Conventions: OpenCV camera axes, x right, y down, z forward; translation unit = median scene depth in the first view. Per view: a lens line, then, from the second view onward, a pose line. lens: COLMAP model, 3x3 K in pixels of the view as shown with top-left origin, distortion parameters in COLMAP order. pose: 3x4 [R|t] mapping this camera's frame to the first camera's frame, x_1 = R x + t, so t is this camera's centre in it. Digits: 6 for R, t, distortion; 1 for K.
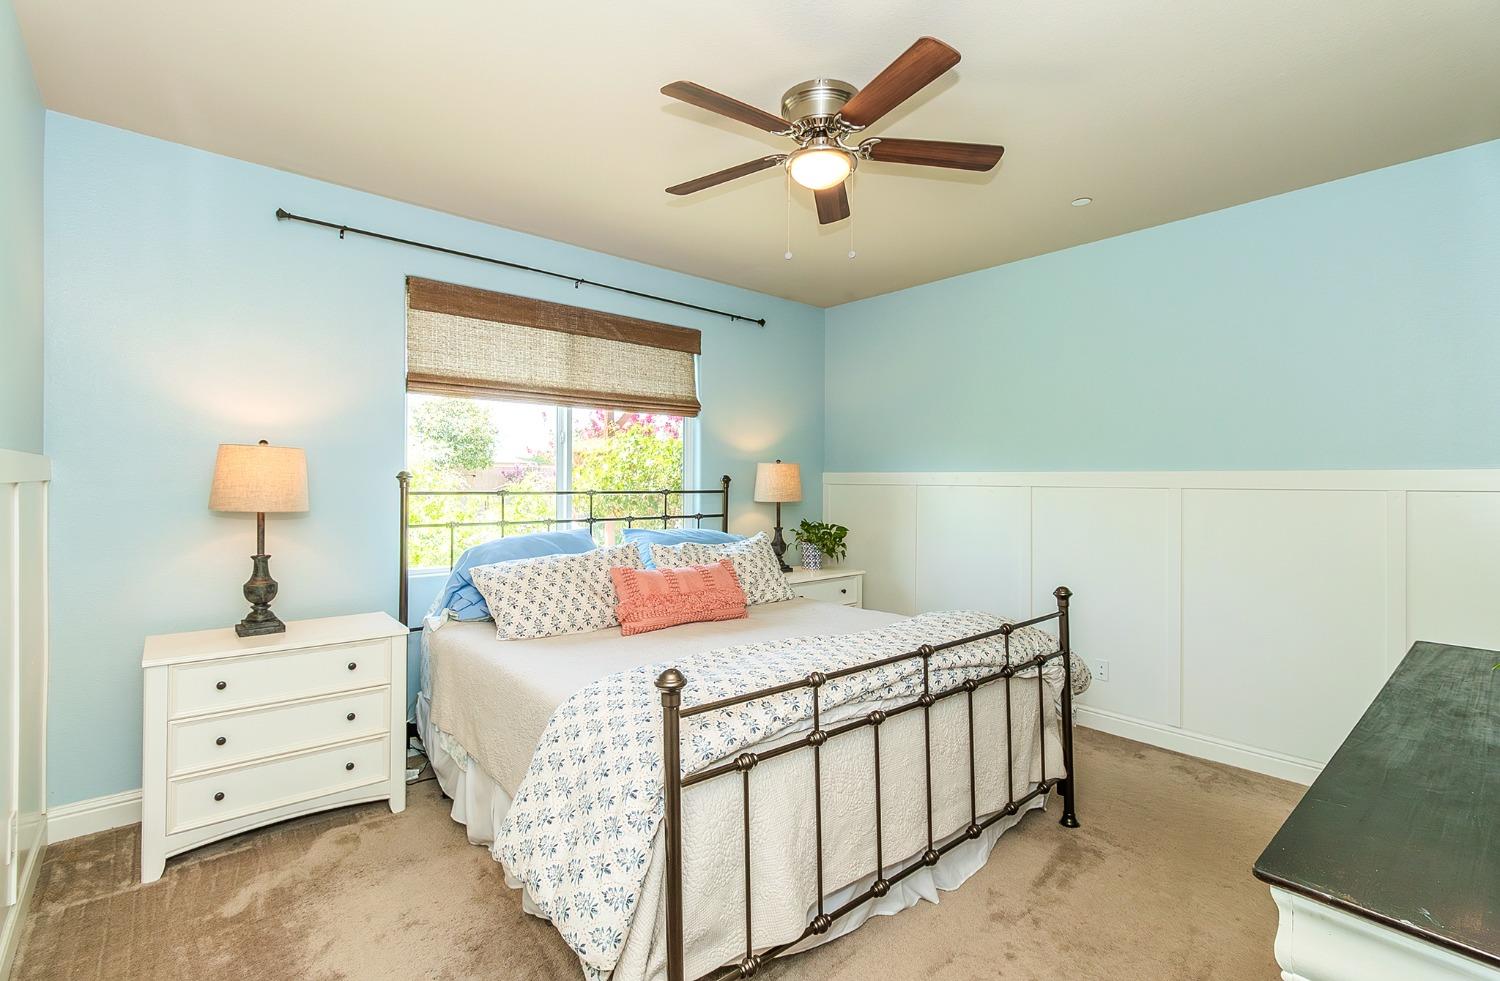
lens RADIAL K [[681.6, 0, 746.4], [0, 681.6, 494.3], [0, 0, 1]] dist [0.002634, -0.002599]
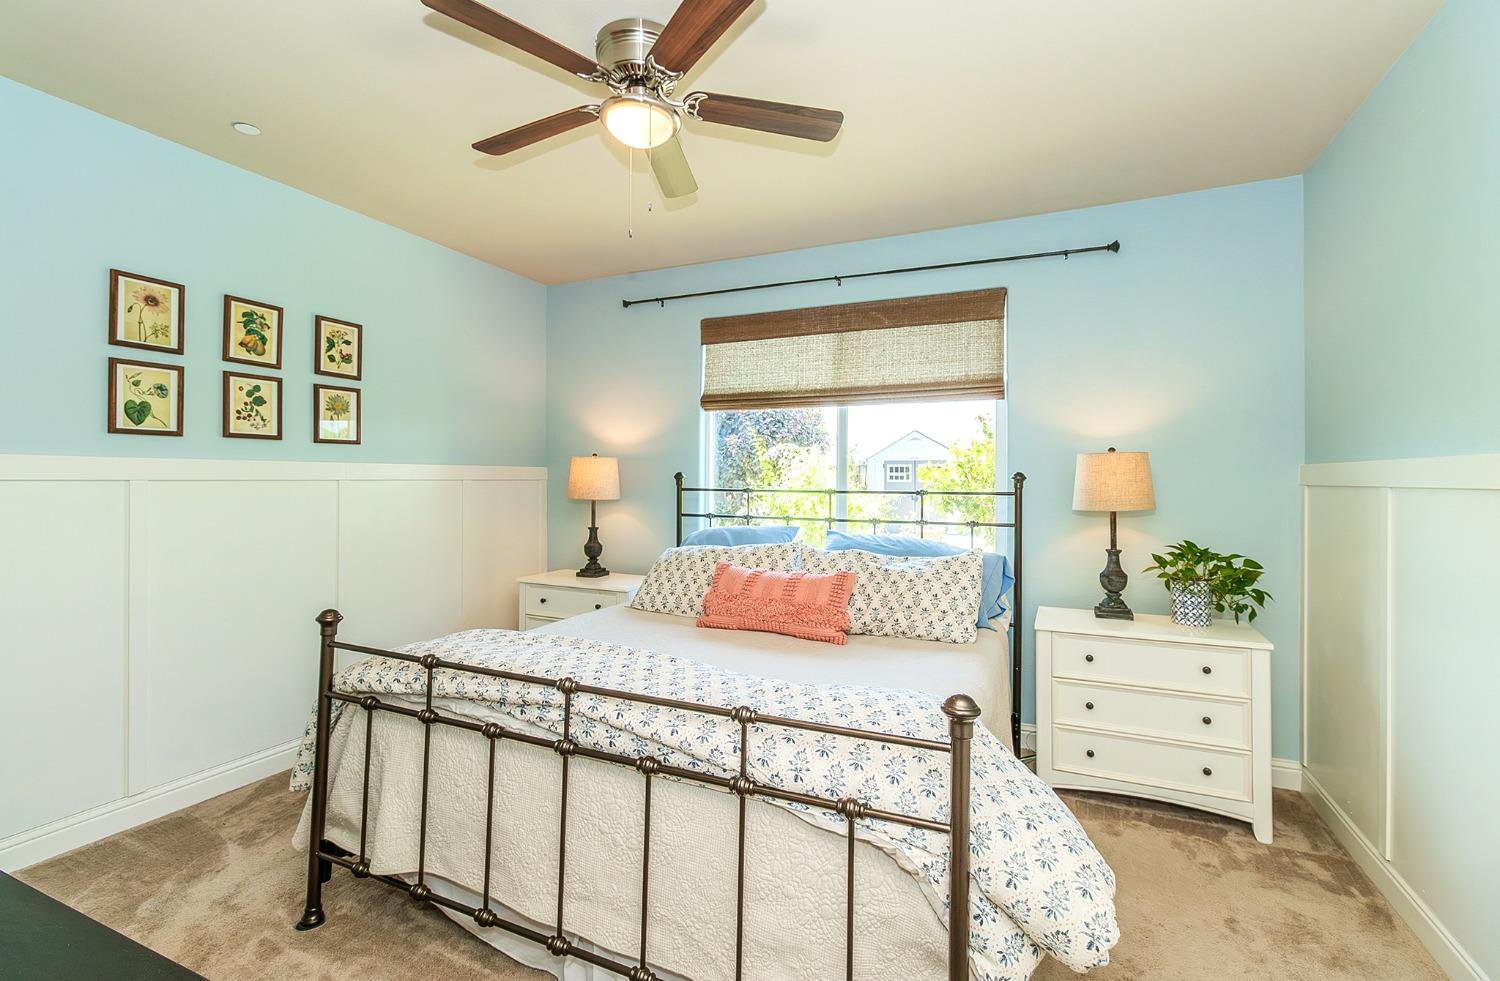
lens RADIAL K [[681.6, 0, 751.1], [0, 681.6, 488.4], [0, 0, 1]] dist [0.002634, -0.002599]
pose [[0.407417, 0.008107, -0.913206, 0.803571], [-0.018650, 0.999826, 0.000555, -0.007169], [0.913052, 0.016805, 0.407497, 0.636860]]
